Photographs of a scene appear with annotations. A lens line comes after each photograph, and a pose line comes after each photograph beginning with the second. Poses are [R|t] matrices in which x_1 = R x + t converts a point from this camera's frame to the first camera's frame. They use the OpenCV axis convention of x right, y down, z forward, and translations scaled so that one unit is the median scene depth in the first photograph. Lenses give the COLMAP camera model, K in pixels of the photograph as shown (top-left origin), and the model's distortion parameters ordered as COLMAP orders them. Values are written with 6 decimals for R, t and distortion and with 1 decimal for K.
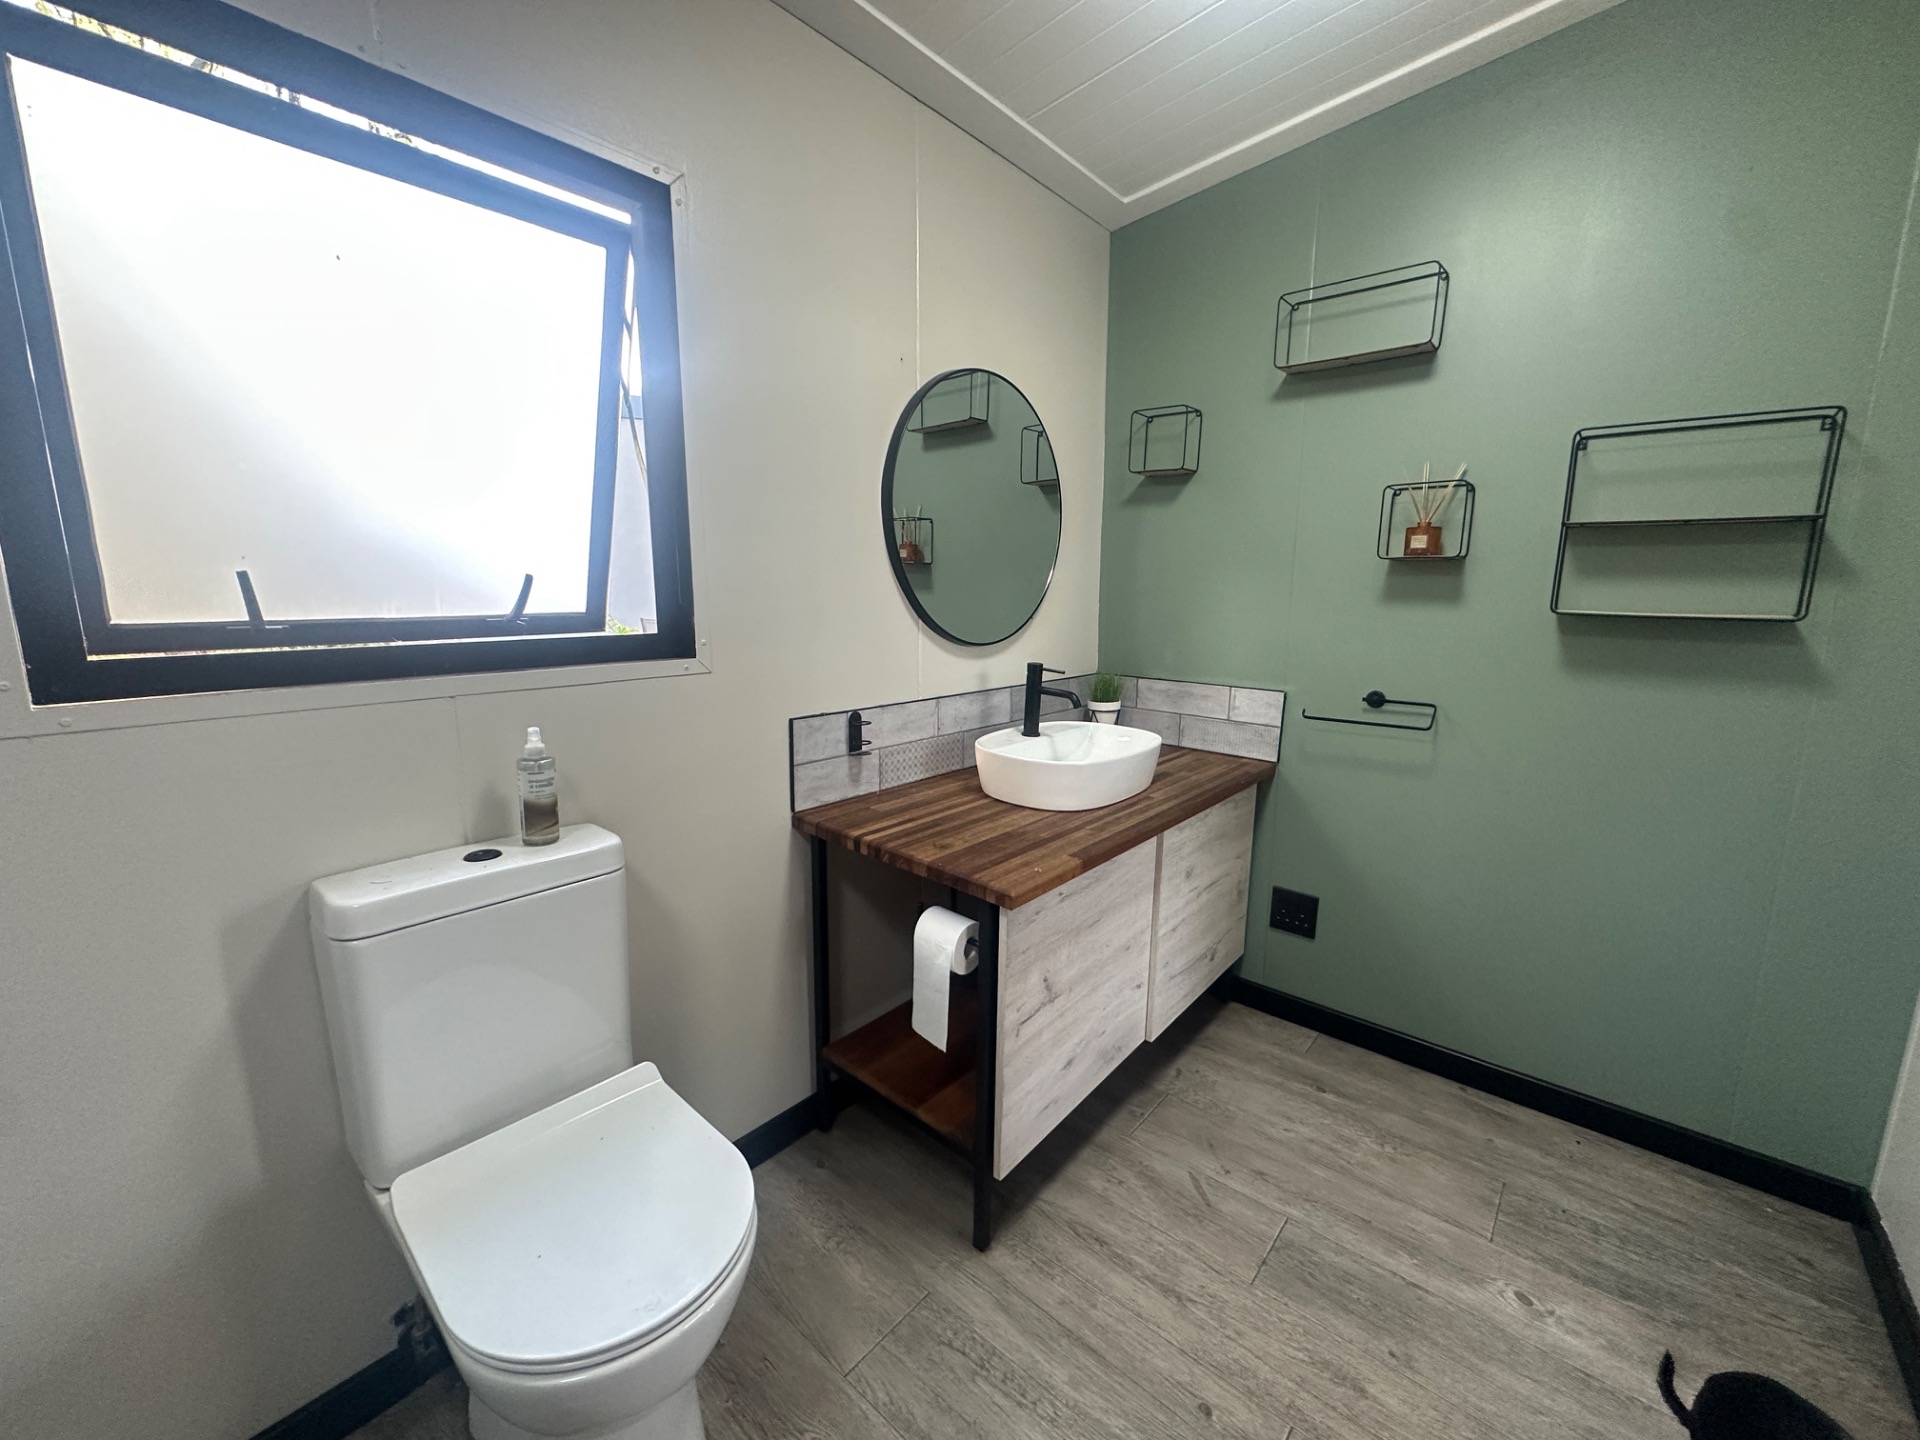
lens RADIAL K [[765.4, 0, 962.1], [0, 765.4, 724.9], [0, 0, 1]] dist [0.001543, 0.000246]
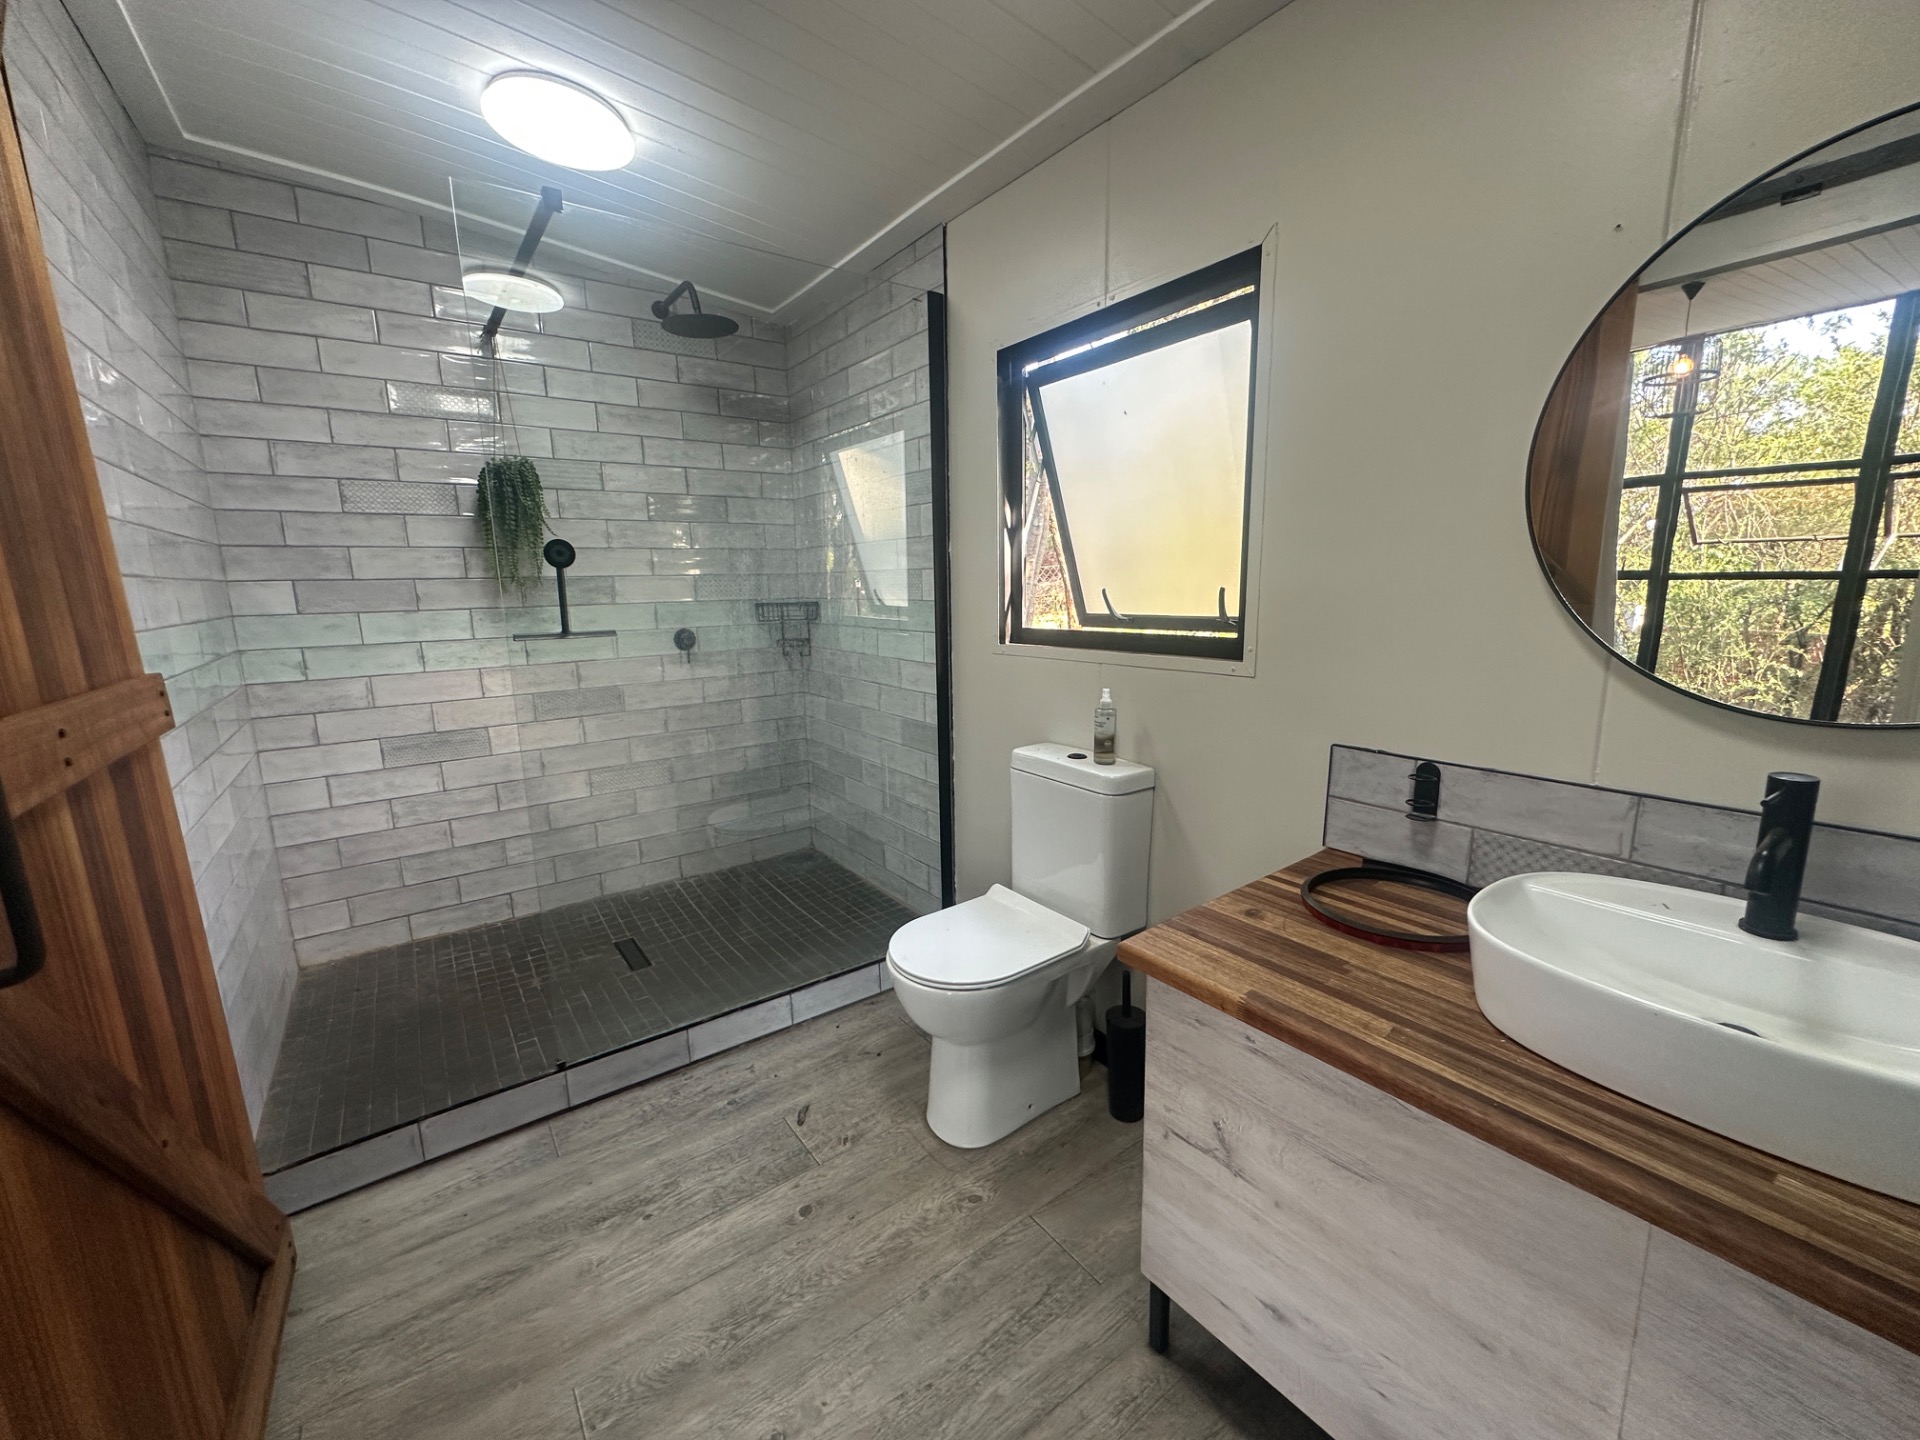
lens RADIAL K [[765.4, 0, 962.1], [0, 765.4, 724.9], [0, 0, 1]] dist [0.001543, 0.000246]
pose [[-0.213541, 0.174835, -0.961162, 0.769540], [-0.160342, 0.964241, 0.211018, -0.157164], [0.963686, 0.199176, -0.177872, 0.764619]]
